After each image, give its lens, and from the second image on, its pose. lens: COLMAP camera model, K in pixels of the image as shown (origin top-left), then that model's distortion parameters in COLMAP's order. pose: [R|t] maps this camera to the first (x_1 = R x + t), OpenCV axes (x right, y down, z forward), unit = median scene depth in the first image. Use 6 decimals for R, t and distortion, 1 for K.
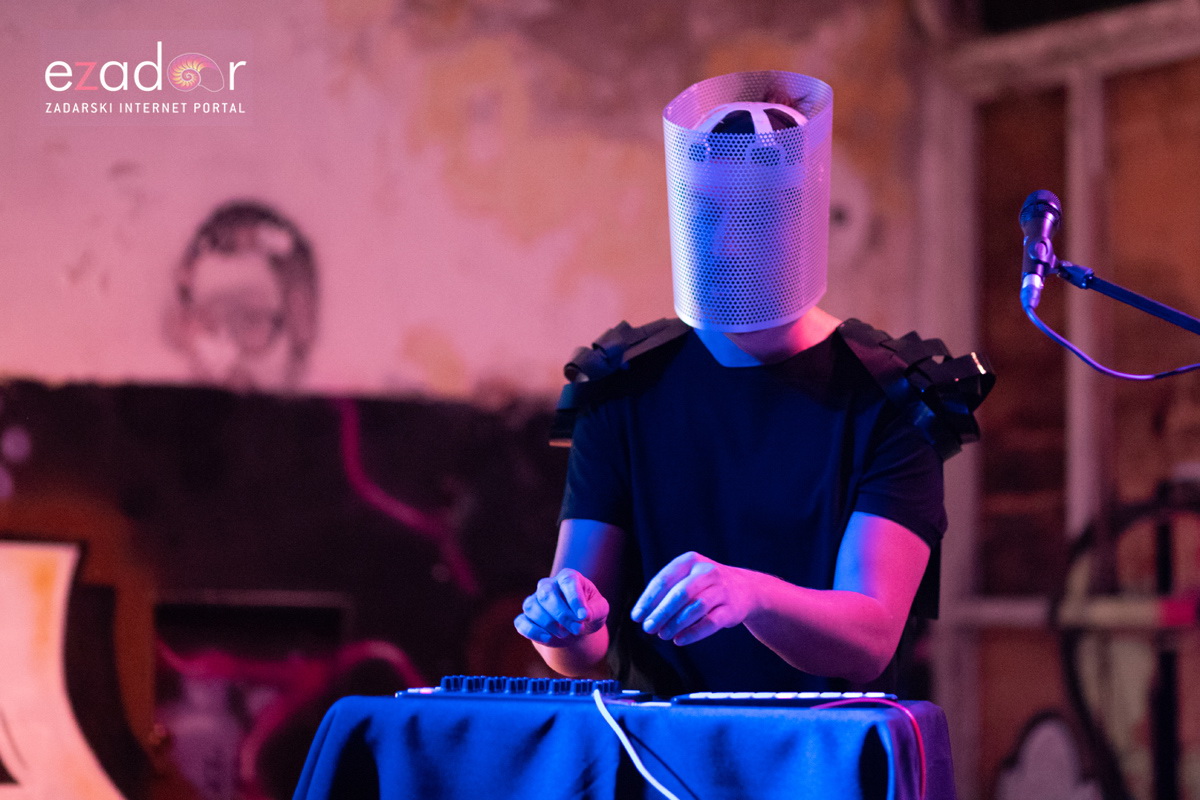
lens RADIAL K [[2903.0, 0, 601.6], [0, 2903.0, 400.6], [0, 0, 1]] dist [-0.036059, 0.000000]
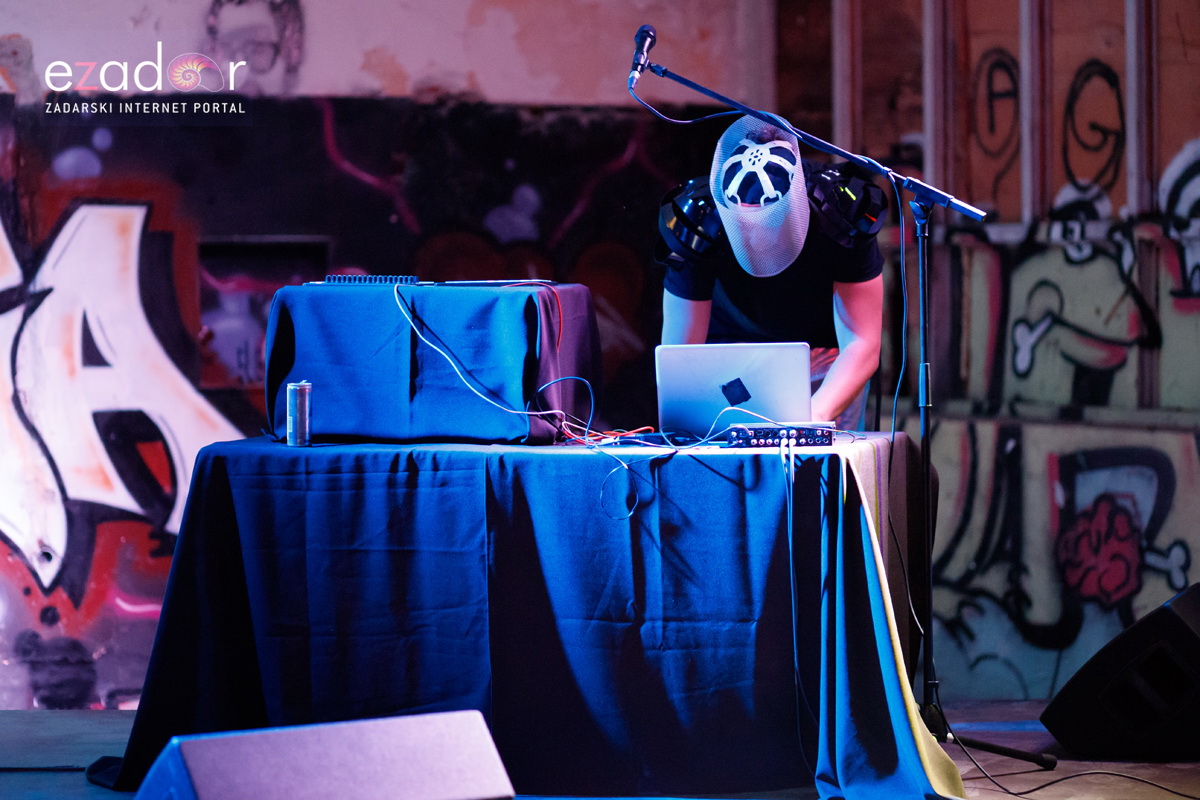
lens RADIAL K [[2903.0, 0, 599.0], [0, 2903.0, 400.7], [0, 0, 1]] dist [-0.036059, 0.000000]
pose [[0.999733, -0.016956, -0.015688, 0.071072], [0.018810, 0.991753, 0.126777, -0.033898], [0.013409, -0.127038, 0.991807, -0.470648]]
